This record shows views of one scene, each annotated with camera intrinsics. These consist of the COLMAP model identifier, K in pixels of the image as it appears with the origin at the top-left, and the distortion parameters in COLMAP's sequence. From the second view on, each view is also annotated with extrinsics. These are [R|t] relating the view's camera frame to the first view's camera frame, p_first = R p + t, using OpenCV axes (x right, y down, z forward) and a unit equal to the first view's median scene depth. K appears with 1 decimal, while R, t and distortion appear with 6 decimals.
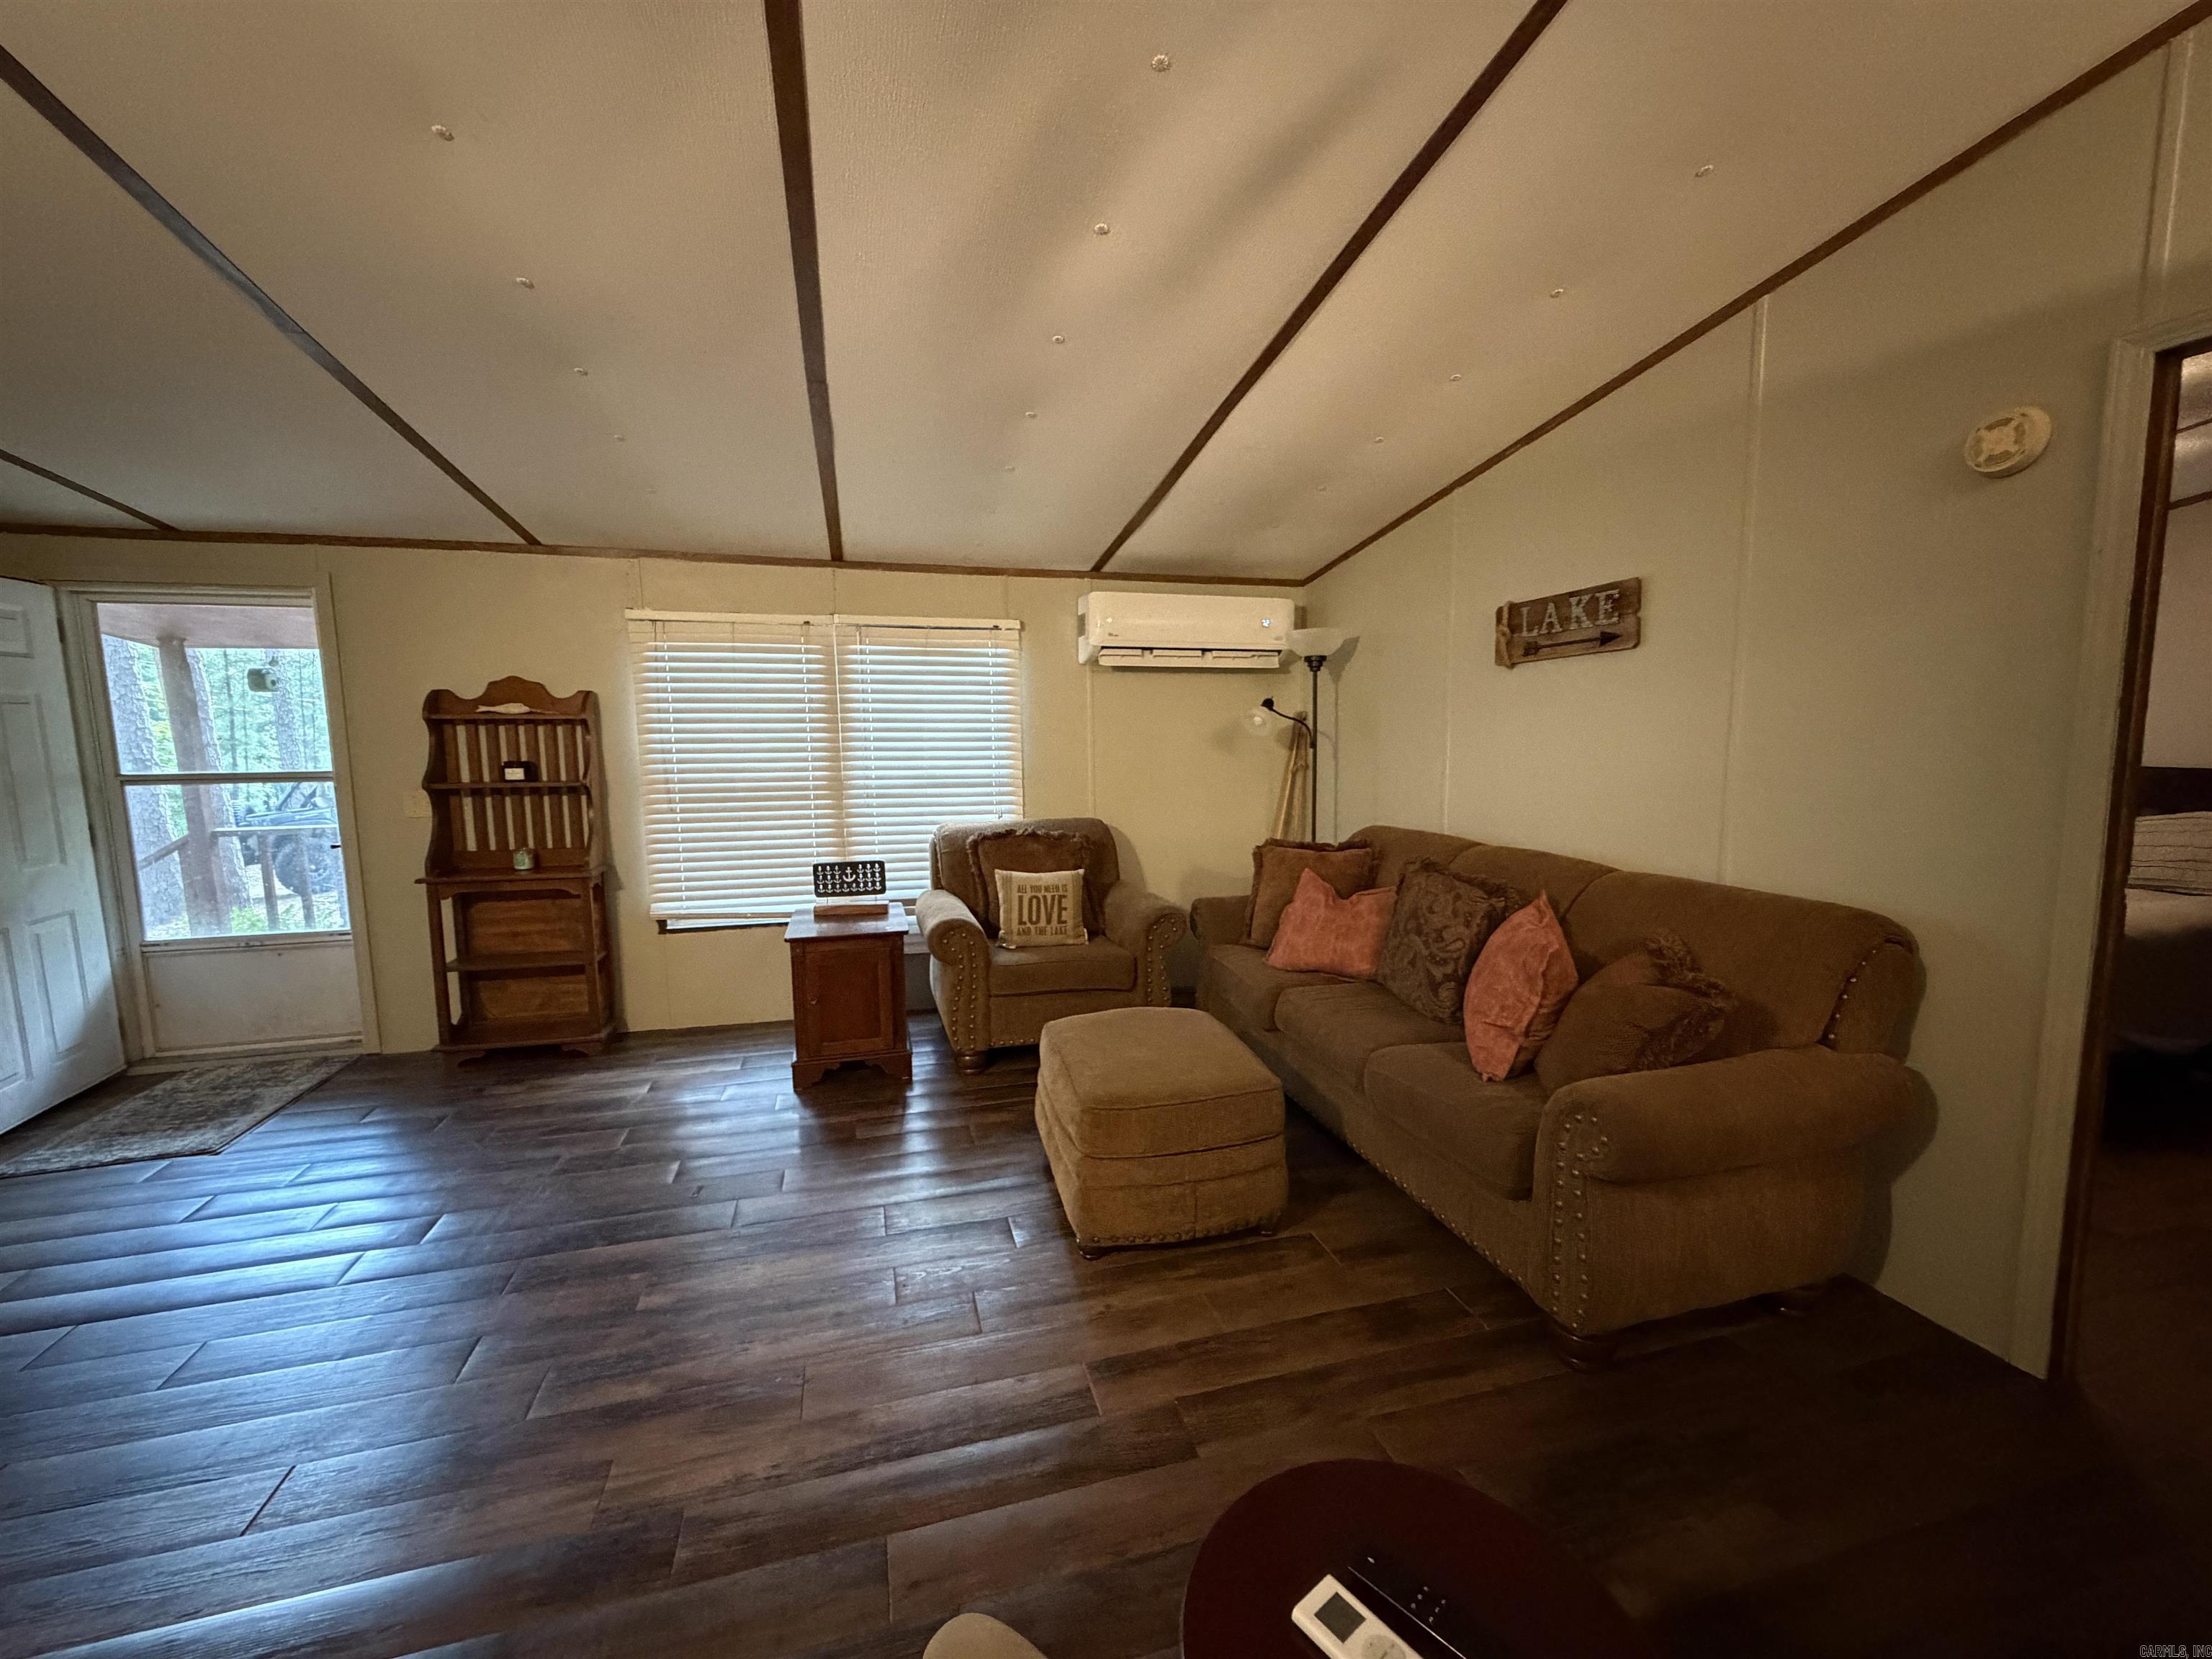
lens RADIAL K [[881.3, 0, 1098.3], [0, 881.3, 828.5], [0, 0, 1]] dist [-0.001159, 0.000562]
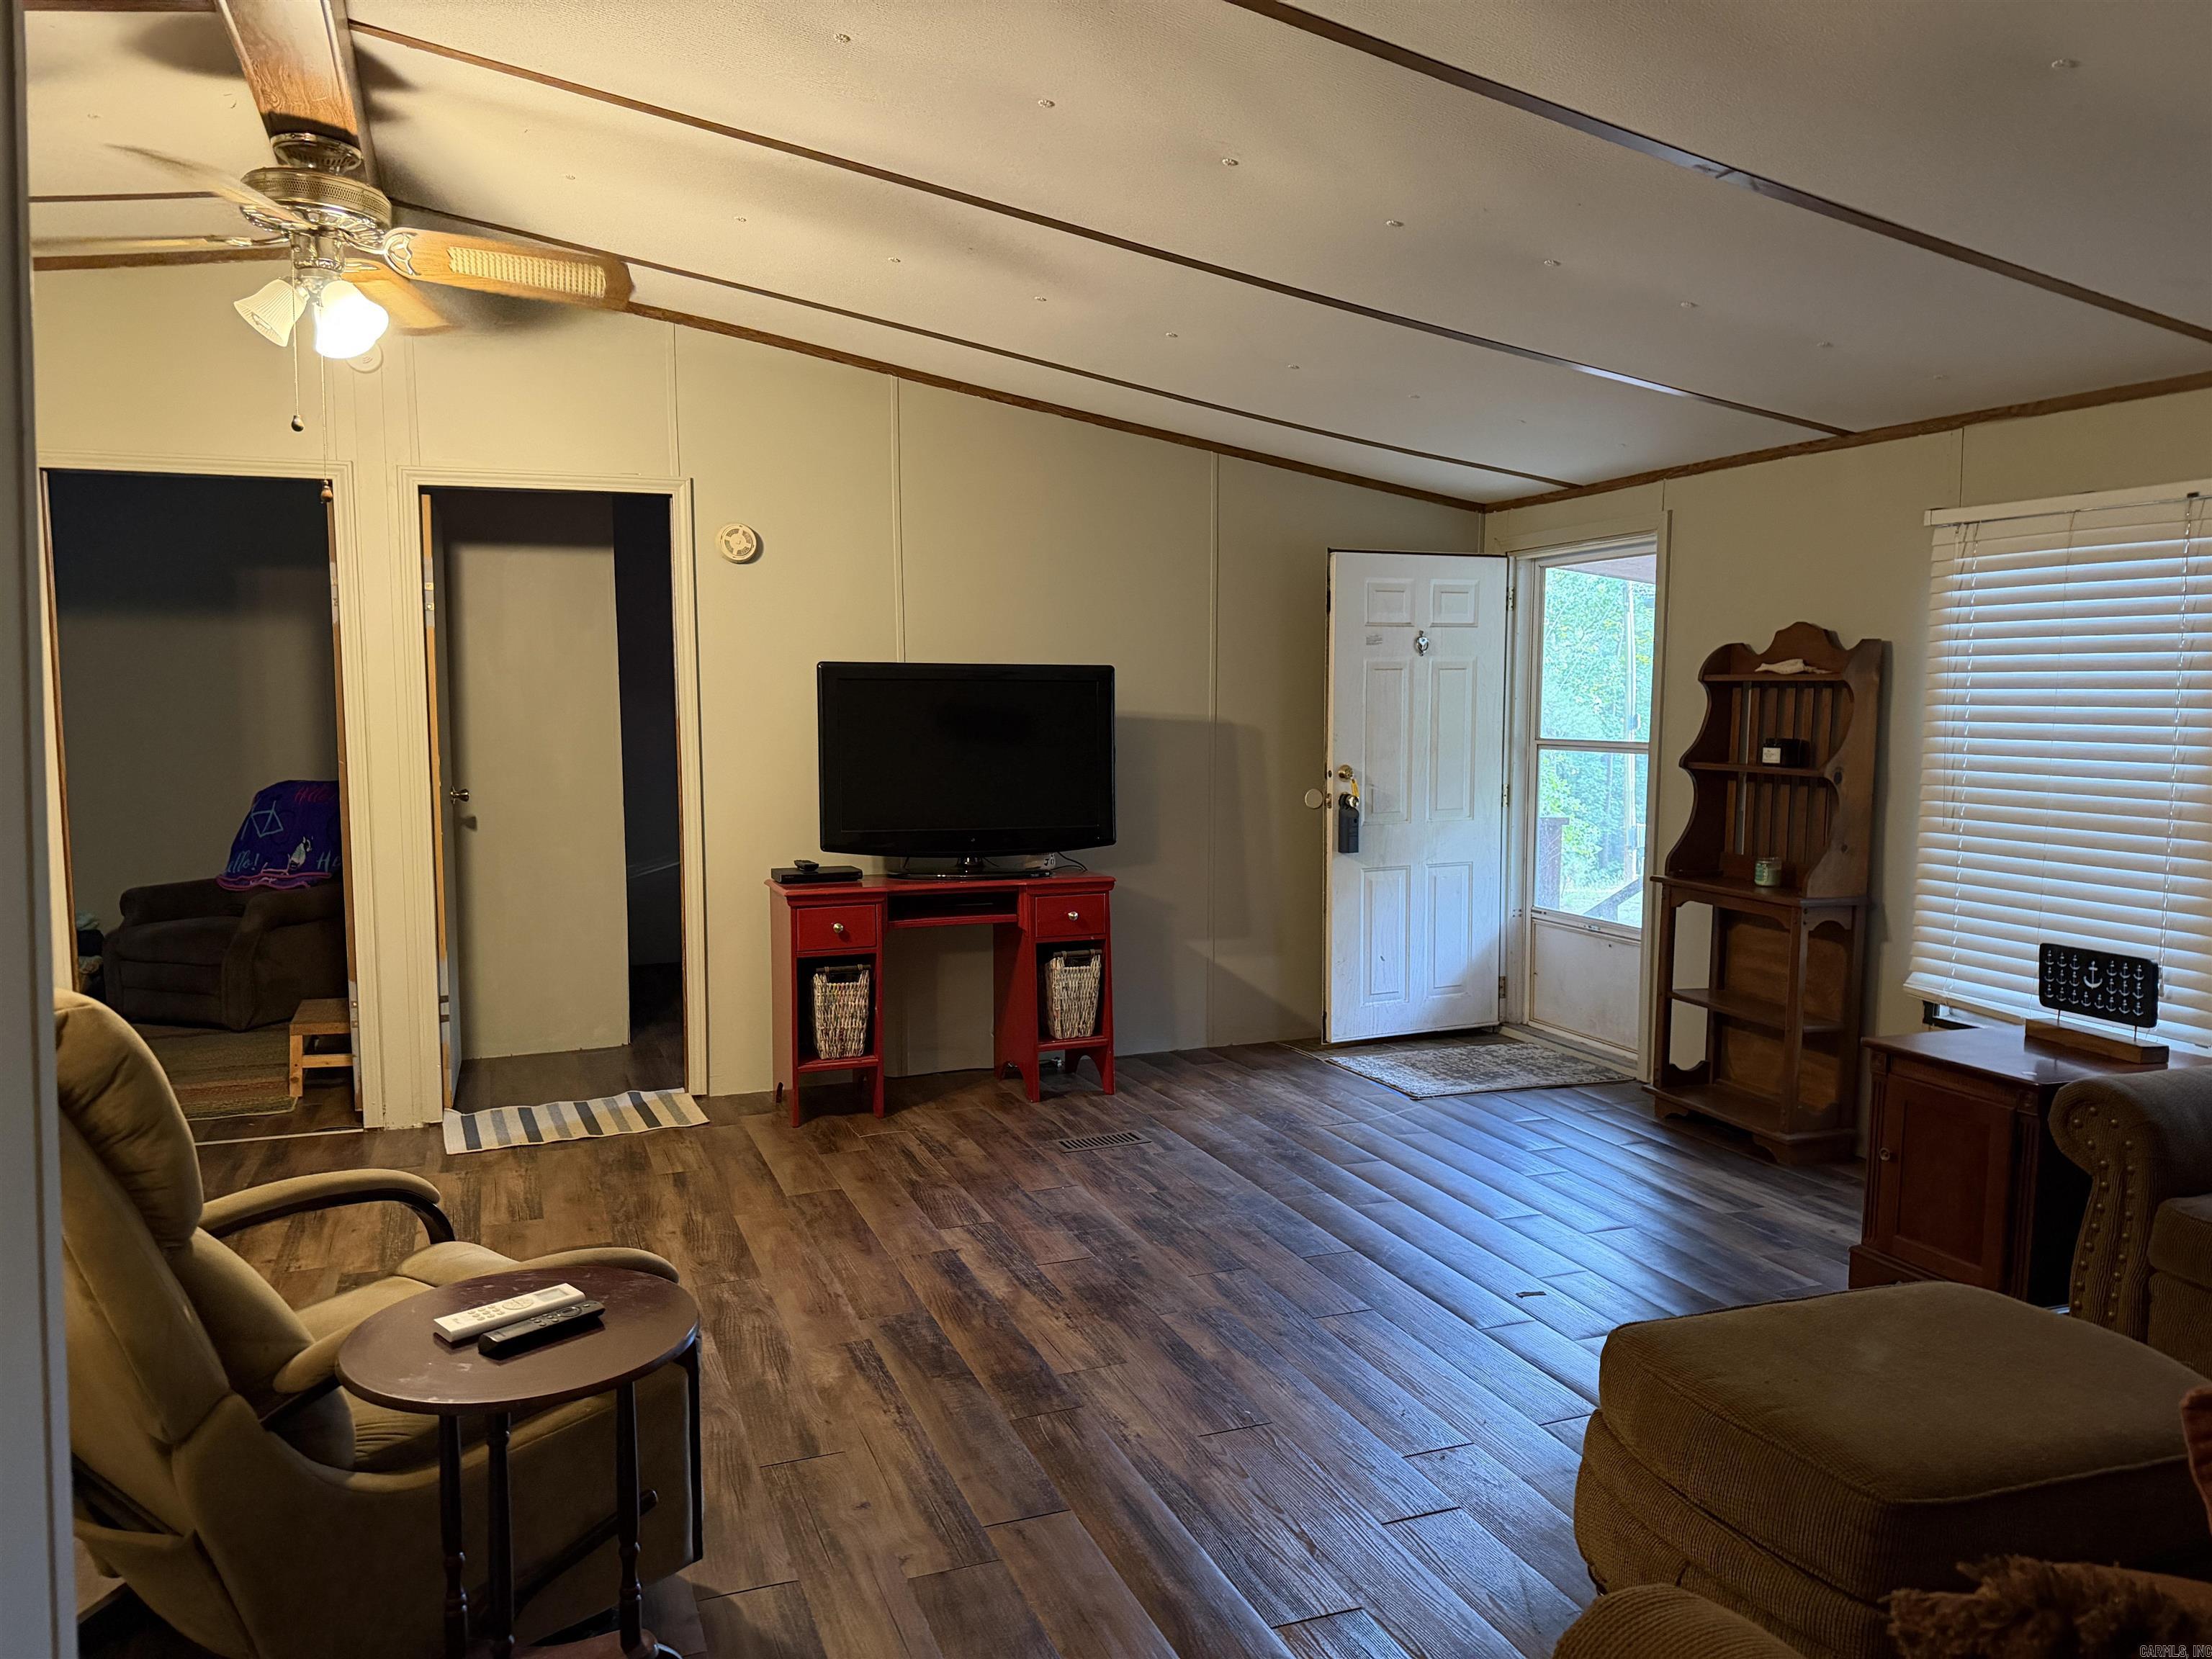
lens RADIAL K [[1554.3, 0, 1120.8], [0, 1554.3, 839.9], [0, 0, 1]] dist [0.039170, -0.040444]
pose [[0.113104, 0.098478, -0.988691, 0.575621], [-0.126997, 0.988347, 0.083916, -0.032859], [0.985434, 0.116070, 0.124293, 0.308669]]
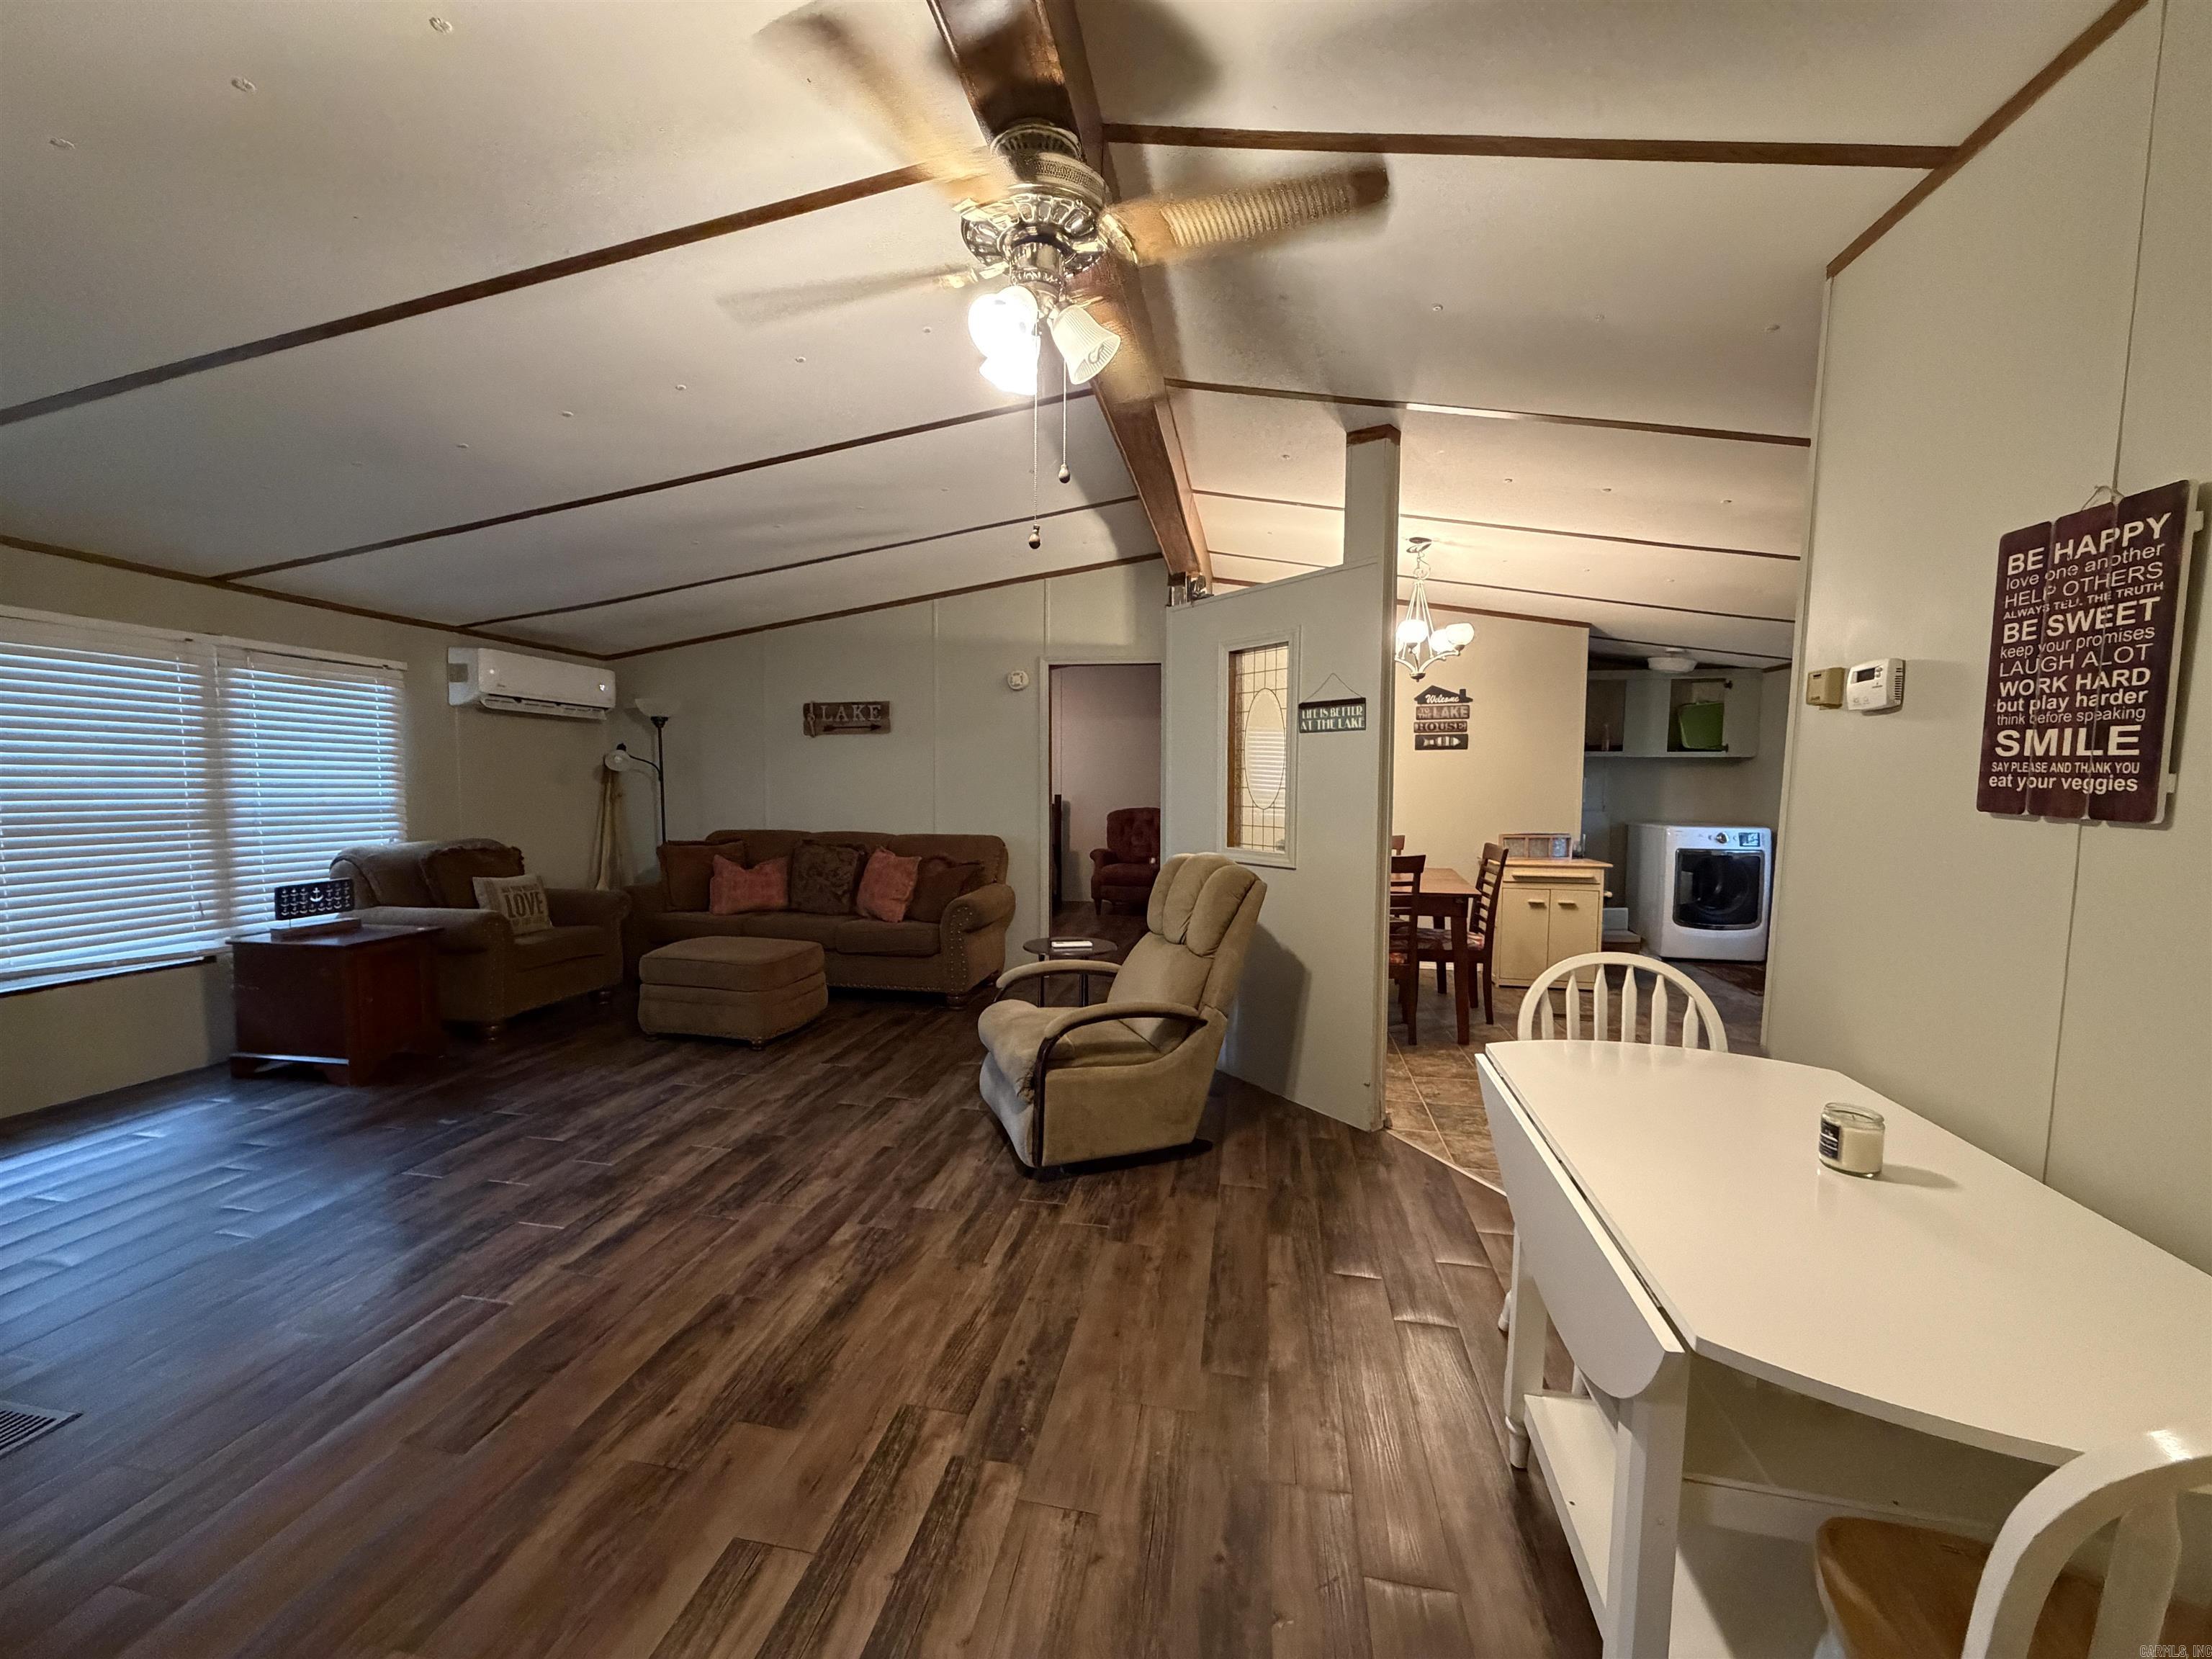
lens RADIAL K [[881.3, 0, 1101.9], [0, 881.3, 832.4], [0, 0, 1]] dist [-0.001159, 0.000562]
pose [[0.432675, -0.039109, 0.900701, -0.825199], [0.088275, 0.996096, 0.000846, 0.060653], [-0.897218, 0.079143, 0.434438, -0.287206]]
